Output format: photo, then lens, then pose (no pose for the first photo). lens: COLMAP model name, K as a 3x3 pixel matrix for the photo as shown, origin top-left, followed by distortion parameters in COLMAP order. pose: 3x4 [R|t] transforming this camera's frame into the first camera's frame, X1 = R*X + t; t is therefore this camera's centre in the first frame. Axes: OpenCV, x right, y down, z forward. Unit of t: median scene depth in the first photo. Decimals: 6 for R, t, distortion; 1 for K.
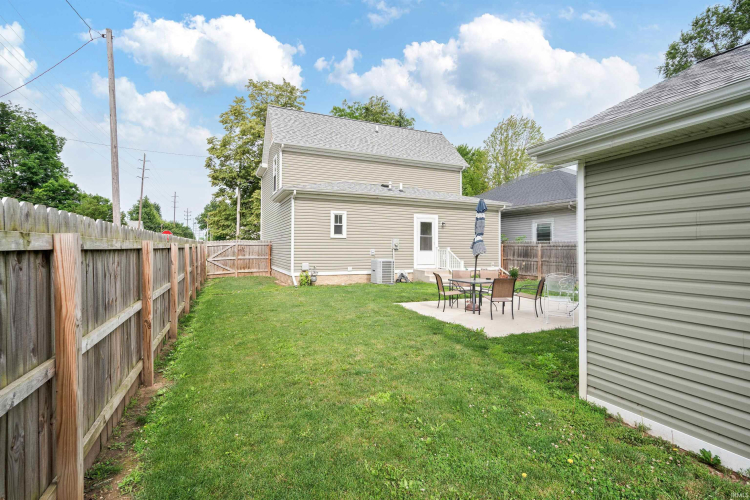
lens RADIAL K [[344.4, 0, 375.0], [0, 344.4, 250.0], [0, 0, 1]] dist [-0.000909, 0.000132]
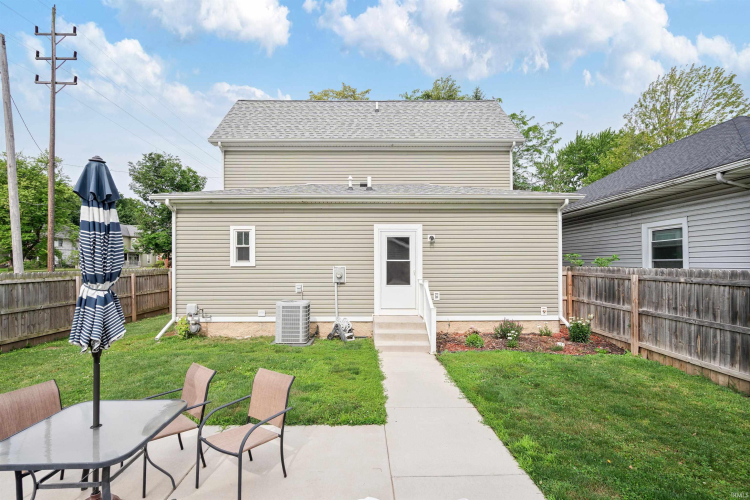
lens RADIAL K [[345.5, 0, 375.3], [0, 345.5, 263.4], [0, 0, 1]] dist [-0.001961, 0.005920]
pose [[0.917348, -0.008381, -0.397998, 0.345712], [0.003478, 0.999909, -0.013040, -0.027652], [0.398071, 0.010578, 0.917294, 0.434844]]
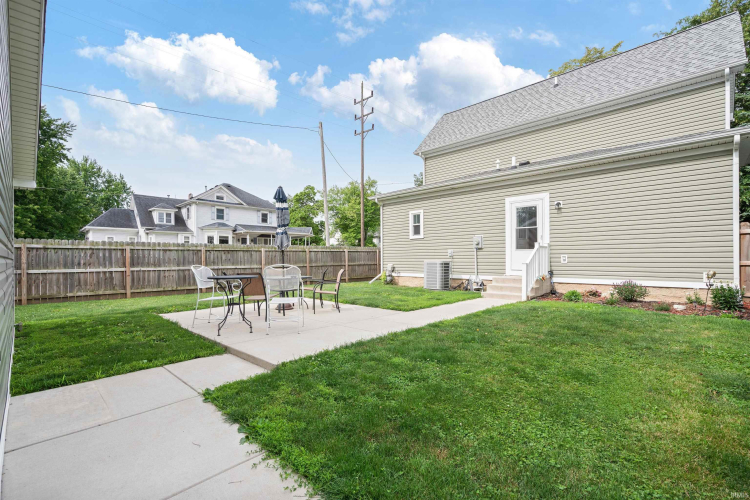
lens RADIAL K [[345.5, 0, 375.3], [0, 345.5, 263.4], [0, 0, 1]] dist [-0.001961, 0.005920]
pose [[0.373841, 0.005486, -0.927476, 0.656440], [0.000321, 0.999982, 0.006044, 0.024829], [0.927493, -0.002557, 0.373833, 0.471455]]
